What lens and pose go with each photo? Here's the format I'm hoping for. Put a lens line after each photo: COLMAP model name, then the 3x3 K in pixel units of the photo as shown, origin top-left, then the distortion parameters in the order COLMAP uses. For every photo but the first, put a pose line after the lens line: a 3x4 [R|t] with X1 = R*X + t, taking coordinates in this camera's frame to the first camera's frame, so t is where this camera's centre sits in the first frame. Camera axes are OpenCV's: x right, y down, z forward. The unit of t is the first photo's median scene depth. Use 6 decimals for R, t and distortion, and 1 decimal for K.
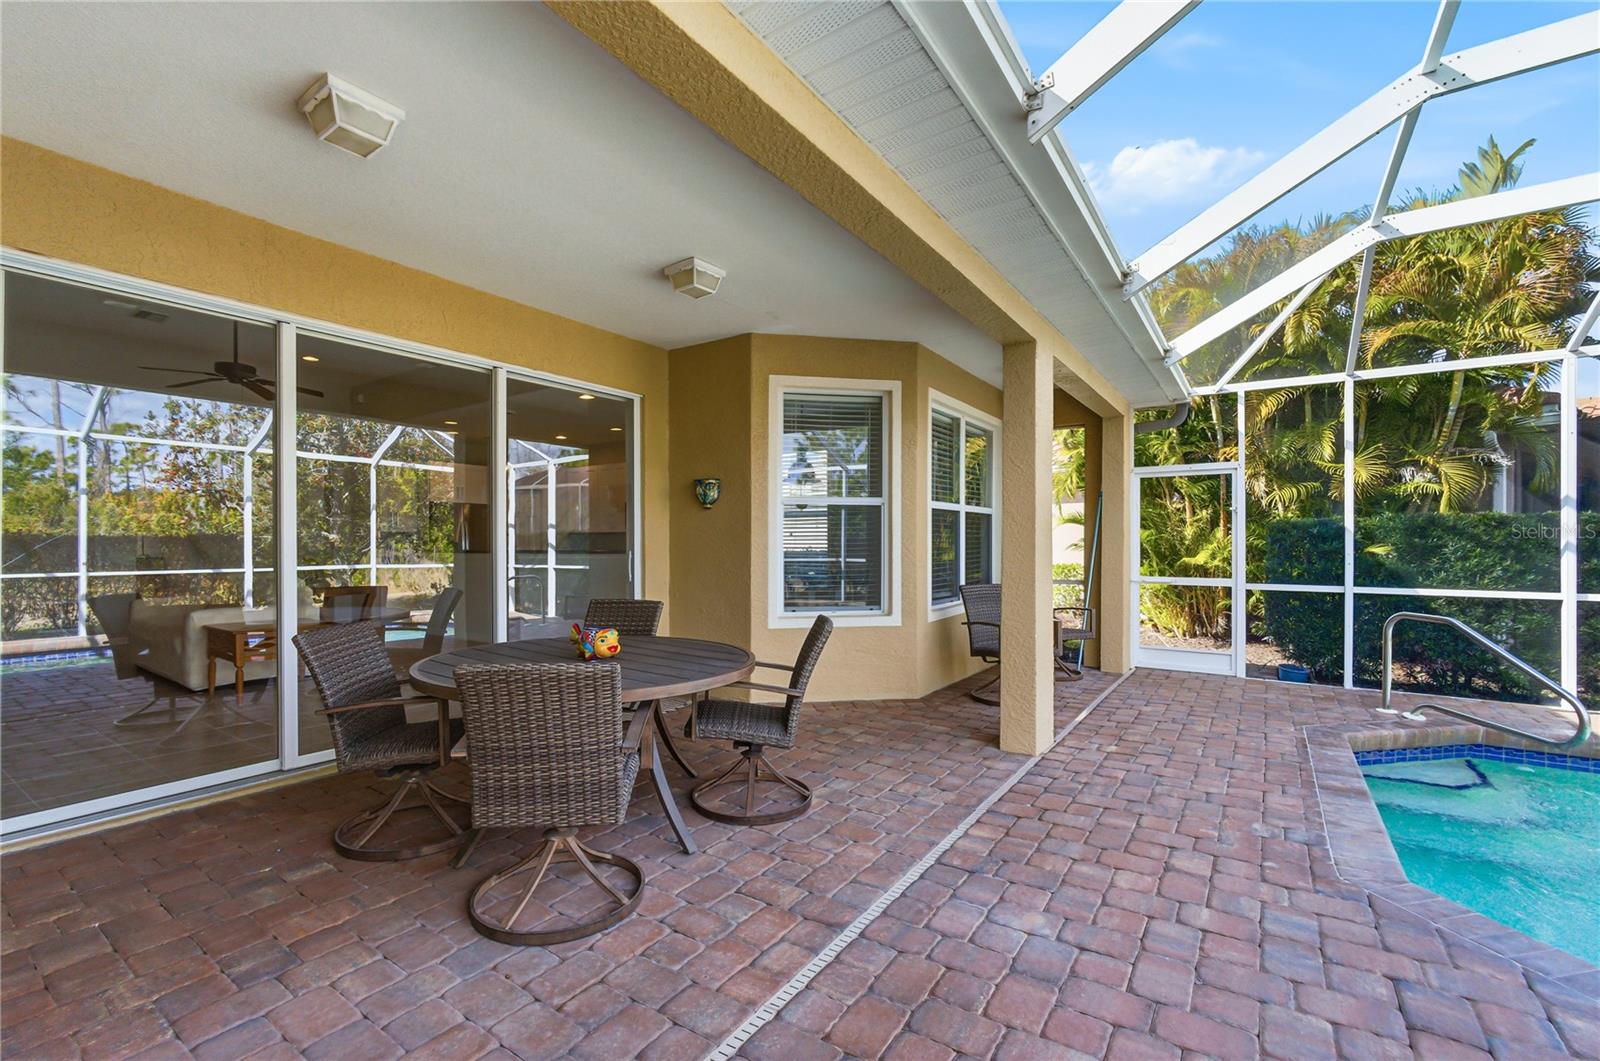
lens RADIAL K [[676.0, 0, 799.2], [0, 676.0, 532.3], [0, 0, 1]] dist [0.001724, 0.000400]
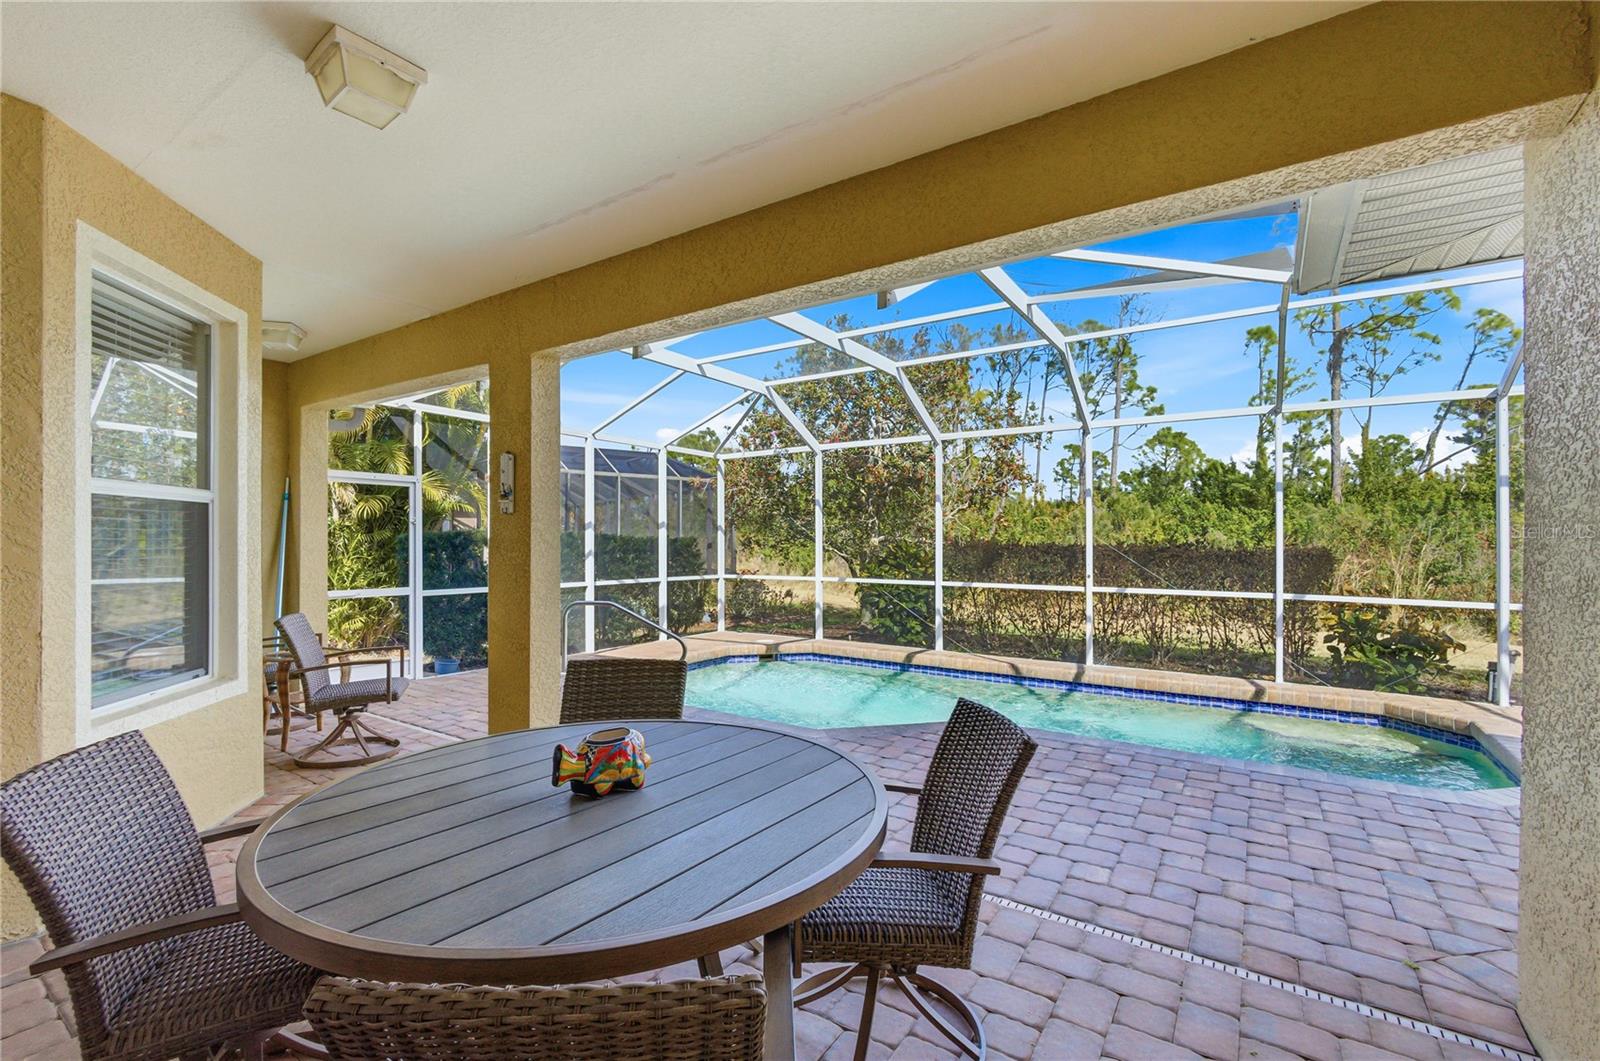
lens RADIAL K [[676.0, 0, 799.2], [0, 676.0, 532.3], [0, 0, 1]] dist [0.001724, 0.000400]
pose [[-0.001714, 0.009422, 0.999954, -0.502895], [-0.002872, 0.999951, -0.009427, -0.008867], [-0.999994, -0.002888, -0.001687, 0.471840]]
